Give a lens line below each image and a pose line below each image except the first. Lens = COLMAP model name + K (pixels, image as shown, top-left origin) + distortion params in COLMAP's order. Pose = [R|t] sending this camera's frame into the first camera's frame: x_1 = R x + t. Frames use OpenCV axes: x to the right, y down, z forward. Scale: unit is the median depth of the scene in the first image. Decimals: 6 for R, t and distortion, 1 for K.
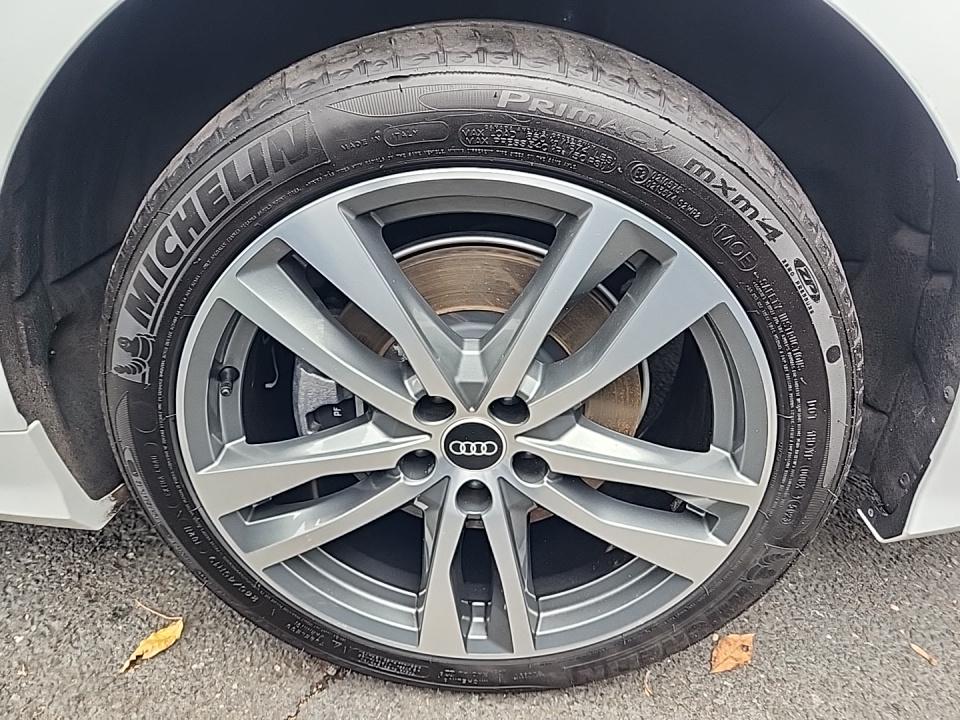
lens RADIAL K [[675.7, 0, 475.8], [0, 675.7, 346.2], [0, 0, 1]] dist [0.051862, -0.052967]
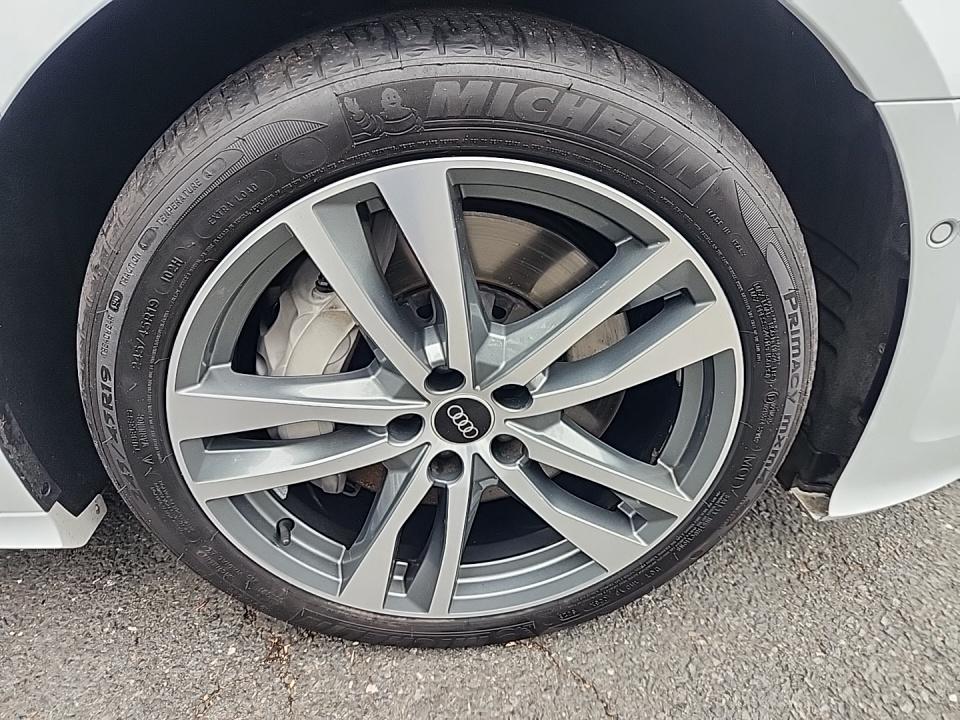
lens RADIAL K [[675.7, 0, 475.8], [0, 675.7, 346.2], [0, 0, 1]] dist [0.051862, -0.052967]
pose [[0.919354, 0.226252, 0.321866, -0.349411], [-0.244211, 0.969590, 0.015985, 0.014326], [-0.308462, -0.093299, 0.946650, 0.013981]]
